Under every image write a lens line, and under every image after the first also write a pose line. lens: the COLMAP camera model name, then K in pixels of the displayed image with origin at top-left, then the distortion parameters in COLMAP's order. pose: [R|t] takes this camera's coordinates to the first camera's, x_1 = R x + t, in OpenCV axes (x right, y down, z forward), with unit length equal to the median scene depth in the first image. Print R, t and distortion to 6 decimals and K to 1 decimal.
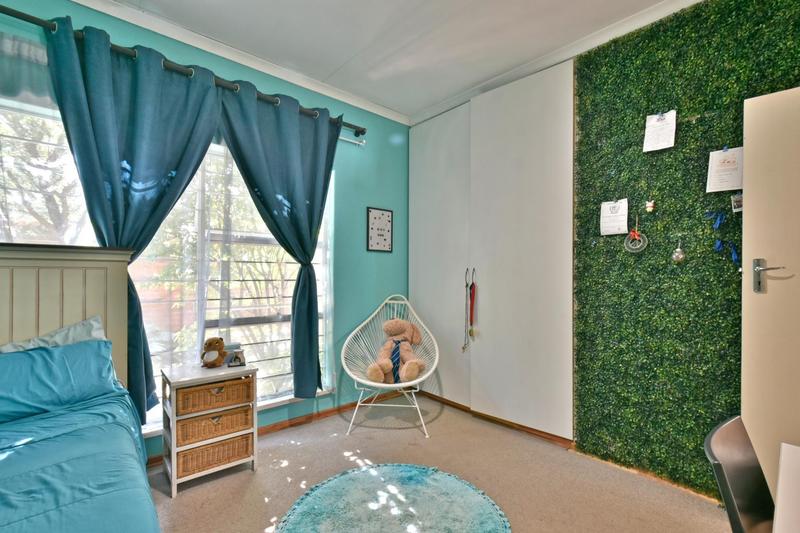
lens RADIAL K [[366.8, 0, 400.6], [0, 366.8, 276.3], [0, 0, 1]] dist [0.003801, -0.000261]
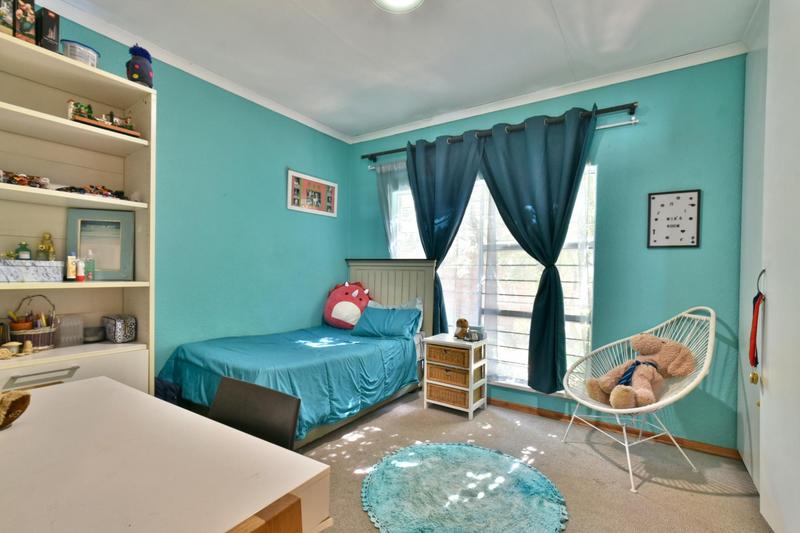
lens RADIAL K [[366.8, 0, 400.6], [0, 366.8, 276.3], [0, 0, 1]] dist [0.003801, -0.000261]
pose [[0.256600, 0.007202, -0.966491, 0.672068], [-0.023146, 0.999731, 0.001304, 0.004855], [0.966240, 0.022036, 0.256698, 0.328066]]
